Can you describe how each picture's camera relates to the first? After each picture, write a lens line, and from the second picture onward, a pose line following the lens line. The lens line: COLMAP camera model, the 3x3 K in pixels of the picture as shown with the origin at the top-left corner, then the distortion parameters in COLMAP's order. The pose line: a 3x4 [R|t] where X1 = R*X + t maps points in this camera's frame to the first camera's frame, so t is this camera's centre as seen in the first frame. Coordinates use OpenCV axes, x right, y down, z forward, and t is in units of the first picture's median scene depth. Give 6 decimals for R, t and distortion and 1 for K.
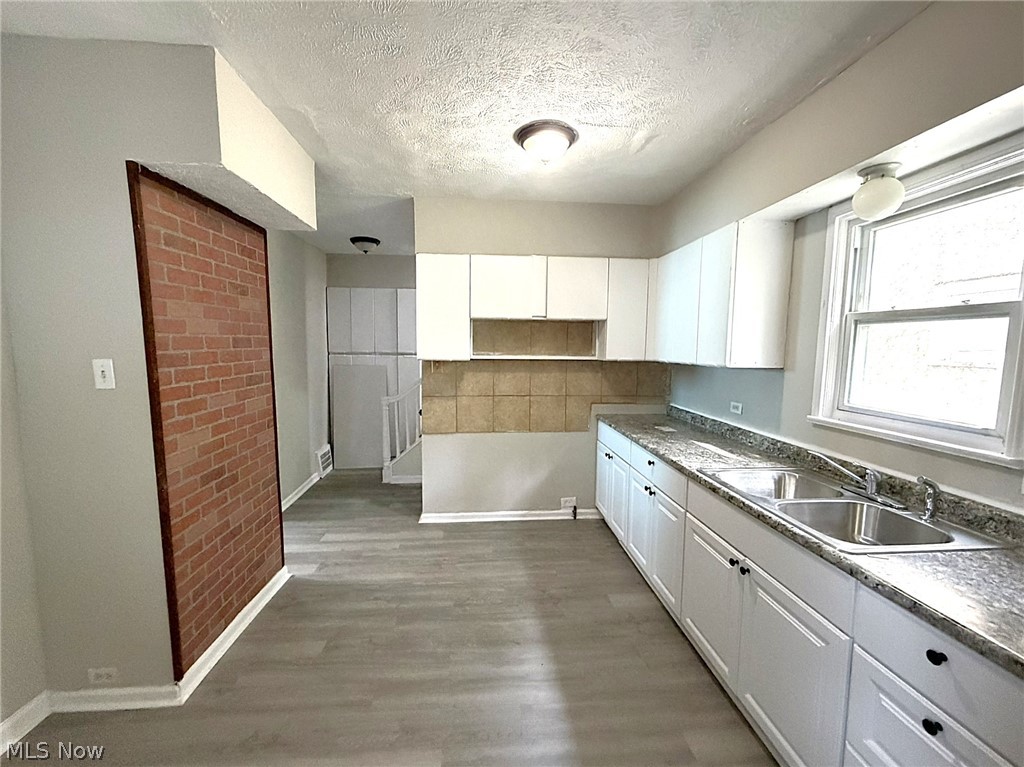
lens RADIAL K [[423.3, 0, 505.5], [0, 423.3, 382.8], [0, 0, 1]] dist [-0.000627, 0.000114]
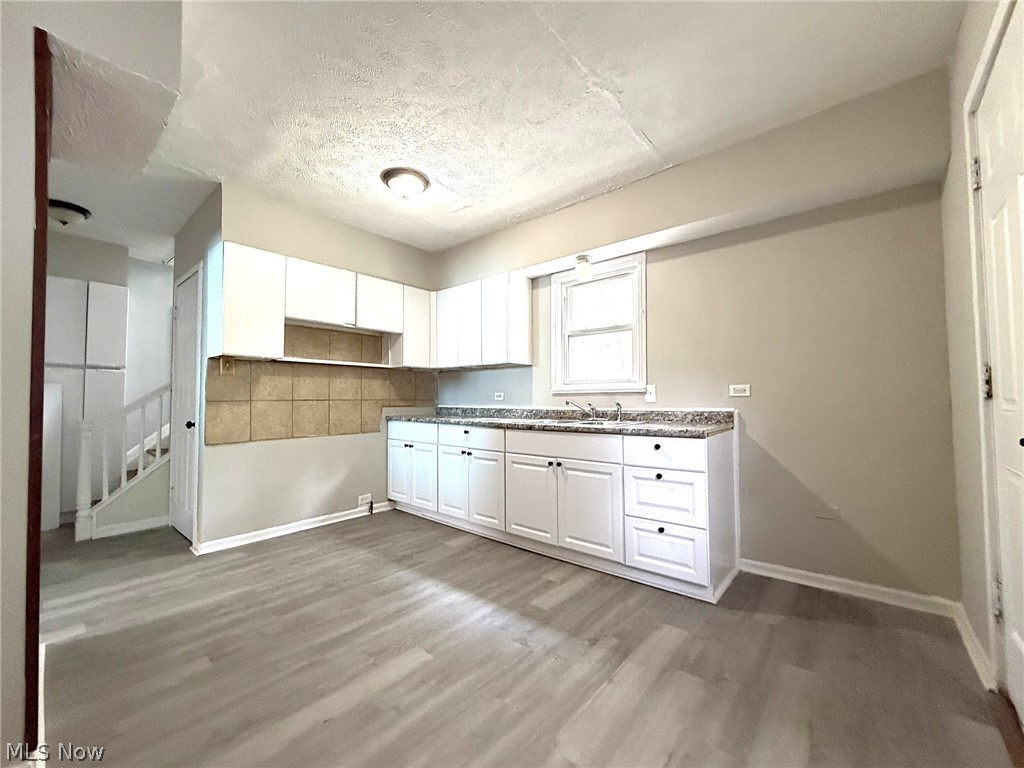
lens RADIAL K [[423.3, 0, 505.5], [0, 423.3, 383.3], [0, 0, 1]] dist [-0.000627, 0.000114]
pose [[0.702799, 0.019731, 0.711115, -0.417970], [0.073939, 0.992175, -0.100603, 0.139456], [-0.707535, 0.123283, 0.695841, -0.043717]]
